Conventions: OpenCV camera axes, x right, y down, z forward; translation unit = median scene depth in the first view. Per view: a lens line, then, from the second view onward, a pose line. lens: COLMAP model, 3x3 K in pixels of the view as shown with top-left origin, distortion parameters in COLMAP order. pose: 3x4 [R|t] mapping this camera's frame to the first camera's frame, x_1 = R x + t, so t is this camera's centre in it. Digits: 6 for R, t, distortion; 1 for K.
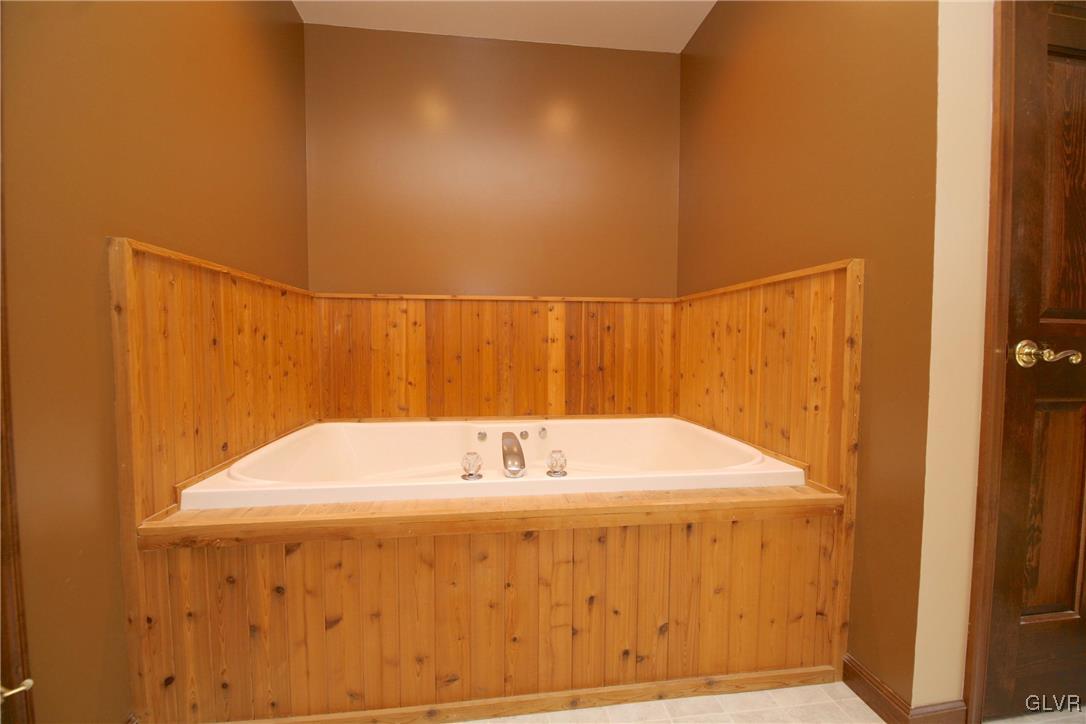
lens RADIAL K [[467.7, 0, 541.4], [0, 467.7, 365.7], [0, 0, 1]] dist [0.000881, -0.011038]
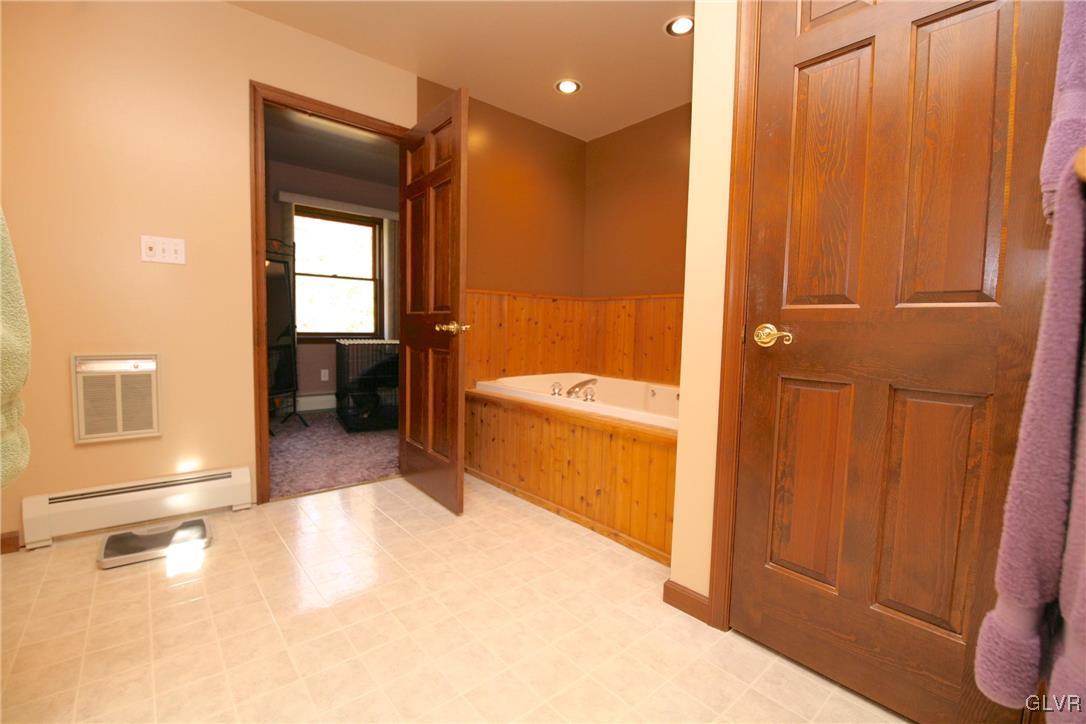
lens RADIAL K [[471.7, 0, 540.9], [0, 471.7, 359.3], [0, 0, 1]] dist [-0.000647, -0.011305]
pose [[0.546171, 0.064774, -0.835165, 1.567320], [-0.060085, 0.997467, 0.038069, 0.022231], [0.835516, 0.029389, 0.548680, -0.144463]]
